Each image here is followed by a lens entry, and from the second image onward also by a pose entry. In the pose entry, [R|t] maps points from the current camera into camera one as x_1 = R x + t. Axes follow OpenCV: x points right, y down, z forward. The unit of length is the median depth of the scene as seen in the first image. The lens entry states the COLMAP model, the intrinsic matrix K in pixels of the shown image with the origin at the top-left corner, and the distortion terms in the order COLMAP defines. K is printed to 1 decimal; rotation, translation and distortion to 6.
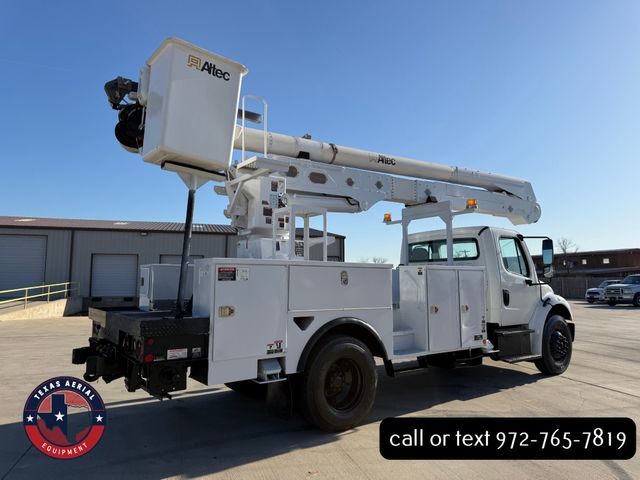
lens RADIAL K [[451.5, 0, 315.4], [0, 451.5, 238.2], [0, 0, 1]] dist [0.062195, -0.077698]
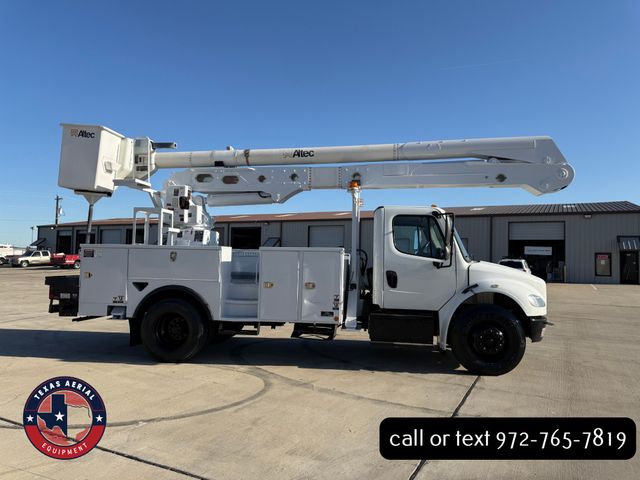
lens RADIAL K [[451.5, 0, 321.1], [0, 451.5, 238.9], [0, 0, 1]] dist [0.062195, -0.077698]
pose [[0.727056, -0.020876, -0.686261, 0.968680], [0.047344, 0.998683, 0.019778, 0.019297], [0.684944, -0.046870, 0.727086, 0.209842]]
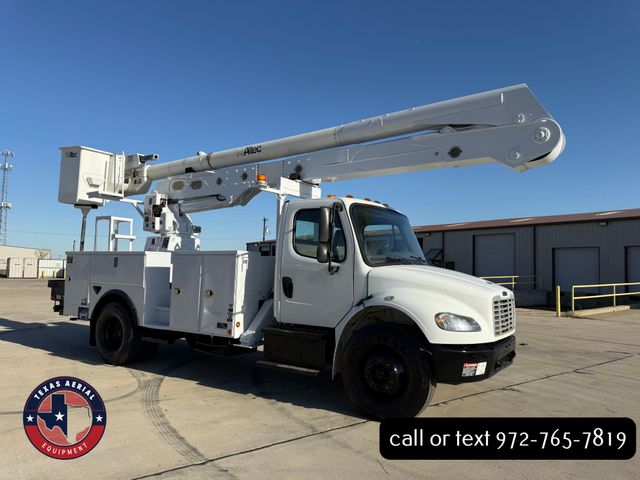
lens RADIAL K [[451.5, 0, 320.2], [0, 451.5, 238.7], [0, 0, 1]] dist [0.062195, -0.077698]
pose [[0.351437, -0.058689, -0.934370, 1.182321], [0.066096, 0.997098, -0.037769, 0.079317], [0.933876, -0.048485, 0.354296, 0.781767]]
